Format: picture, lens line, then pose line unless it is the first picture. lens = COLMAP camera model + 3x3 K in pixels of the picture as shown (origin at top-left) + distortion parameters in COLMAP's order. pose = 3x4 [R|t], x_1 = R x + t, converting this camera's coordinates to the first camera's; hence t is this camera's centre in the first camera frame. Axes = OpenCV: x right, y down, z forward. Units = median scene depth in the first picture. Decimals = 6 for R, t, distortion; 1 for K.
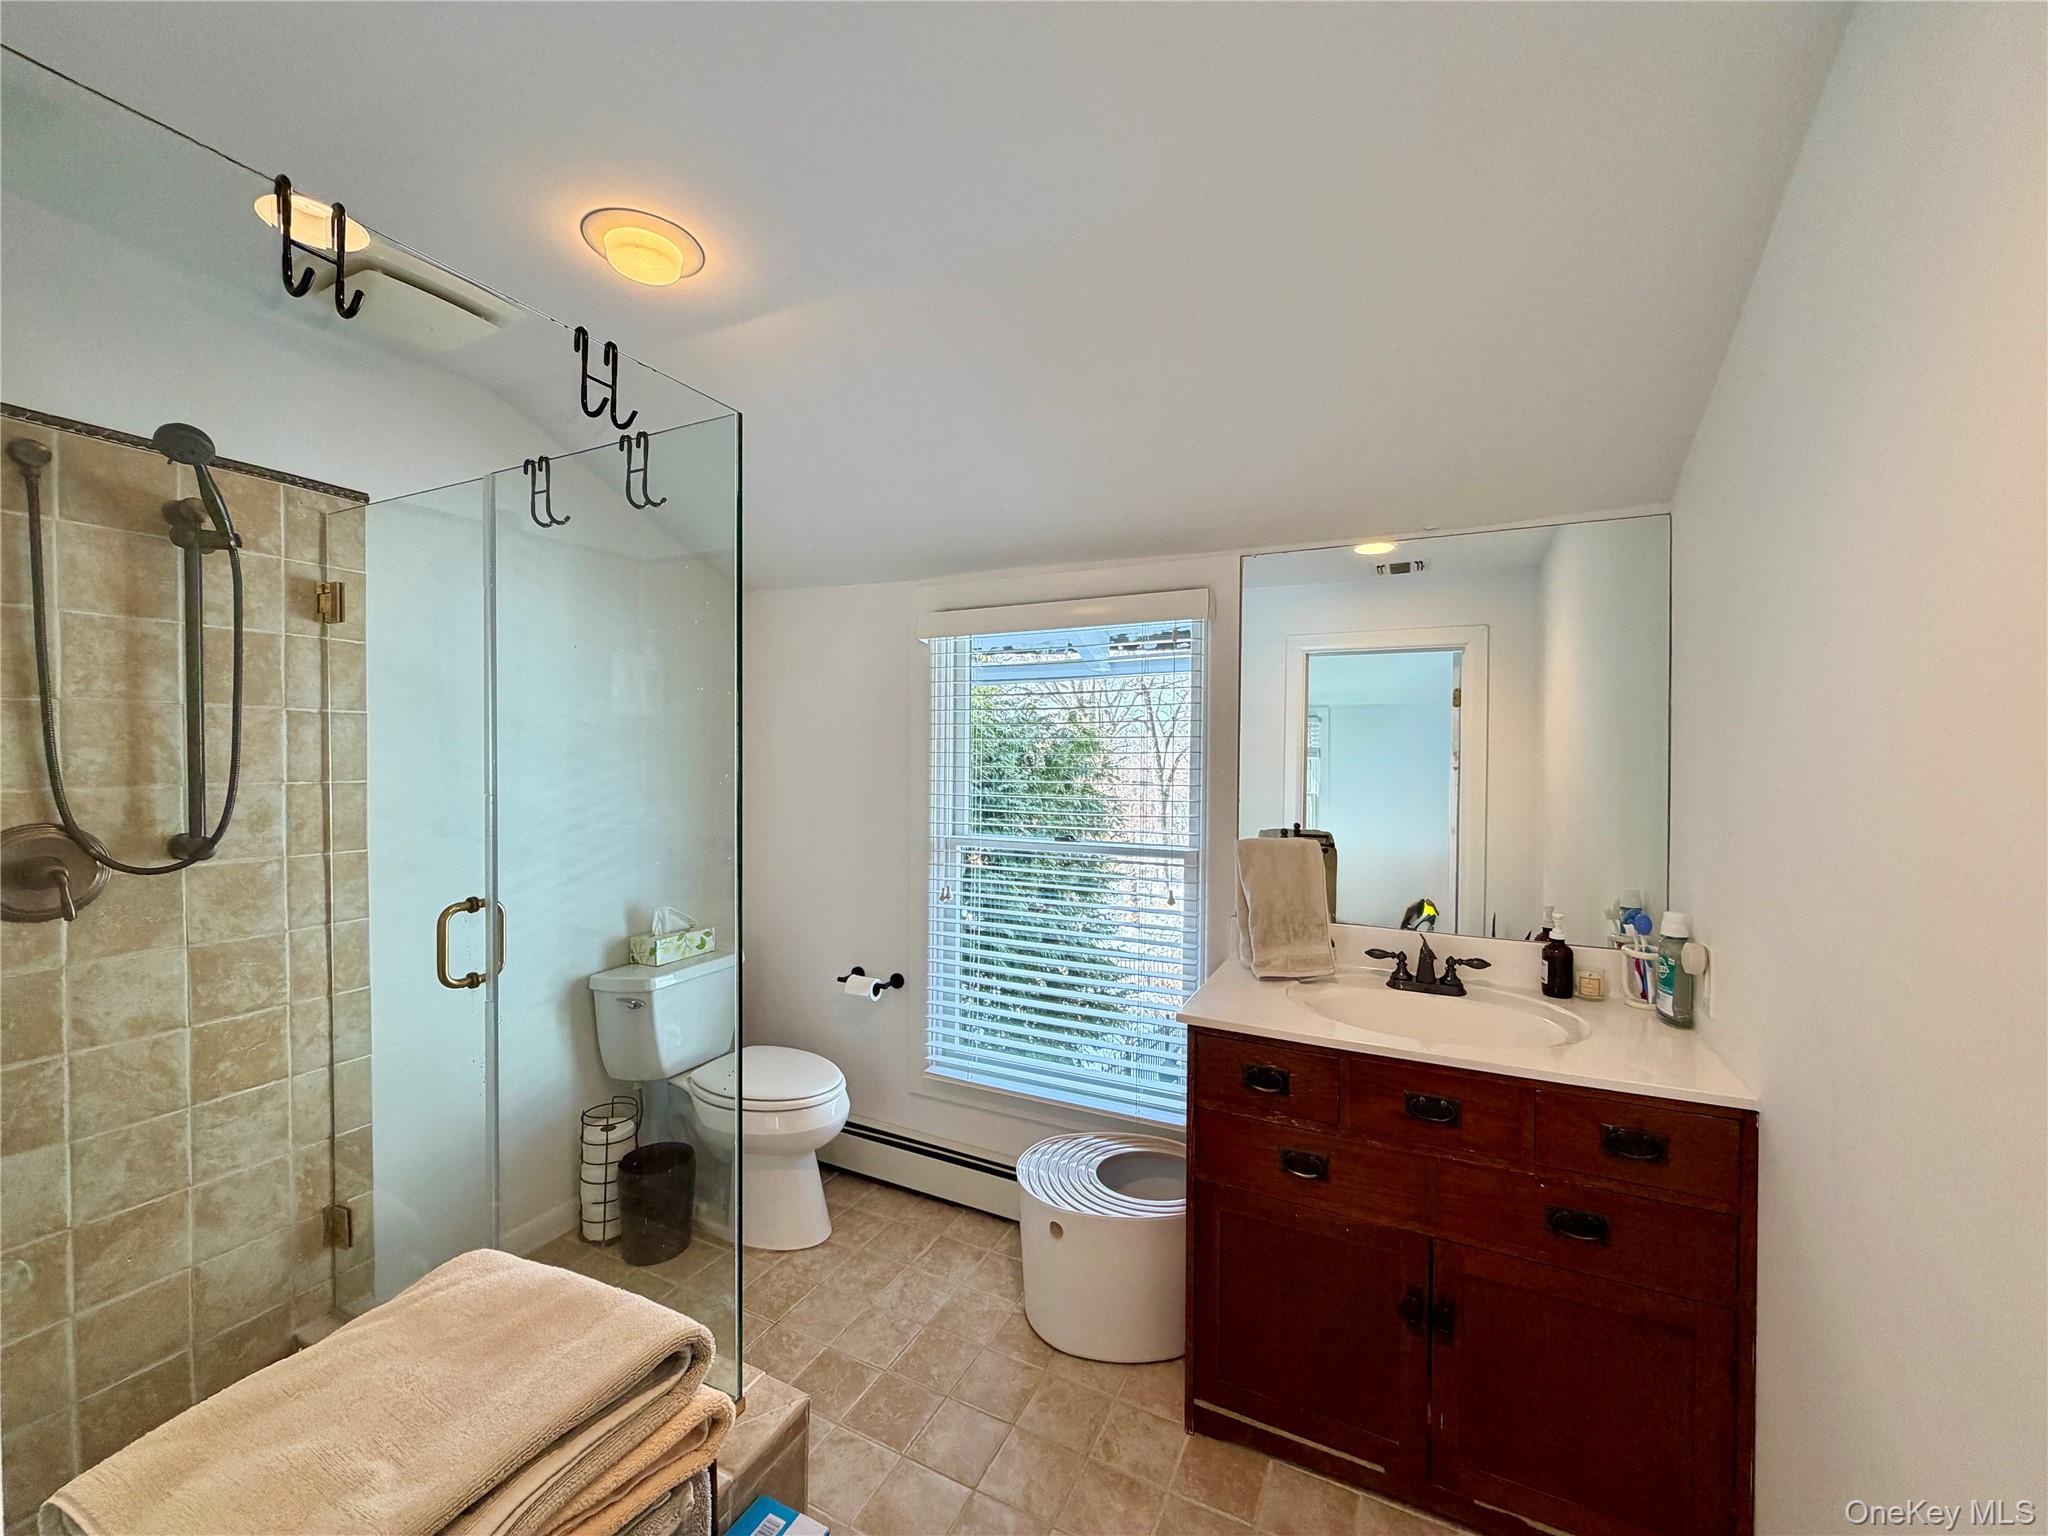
lens RADIAL K [[807.6, 0, 1024.0], [0, 807.6, 768.0], [0, 0, 1]] dist [-0.000268, -0.000624]
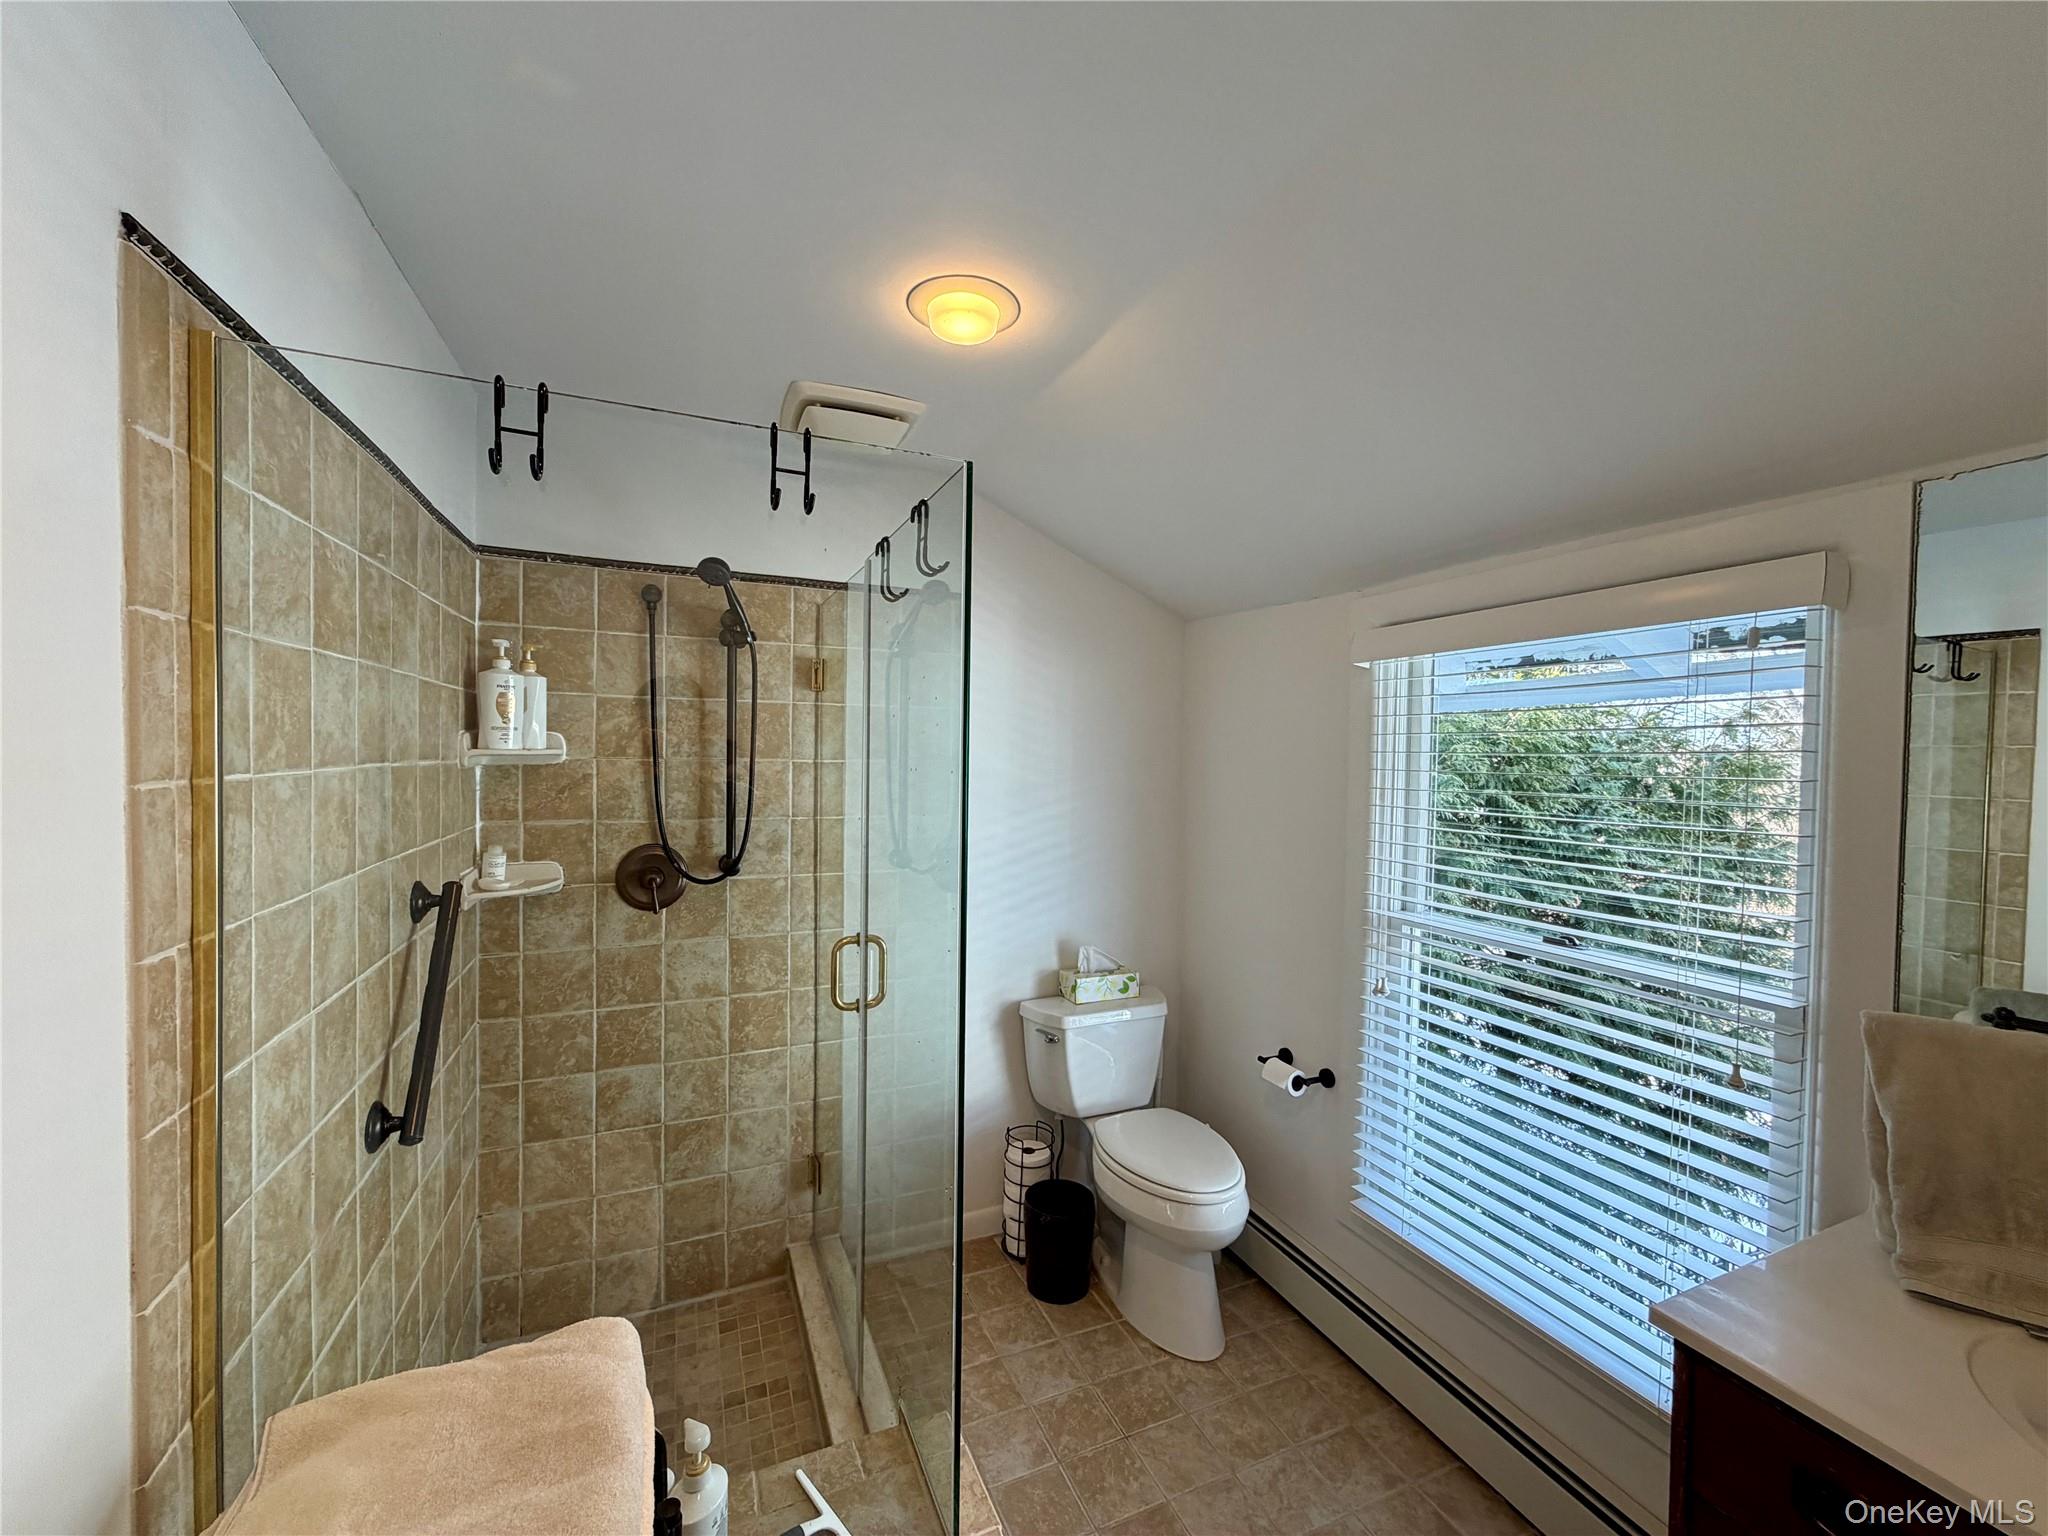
lens RADIAL K [[807.6, 0, 1024.0], [0, 807.6, 768.0], [0, 0, 1]] dist [-0.000268, -0.000624]
pose [[0.766989, 0.018373, -0.641397, 0.190975], [-0.023602, 0.999721, 0.000414, -0.068345], [0.641226, 0.014820, 0.767209, 0.240183]]
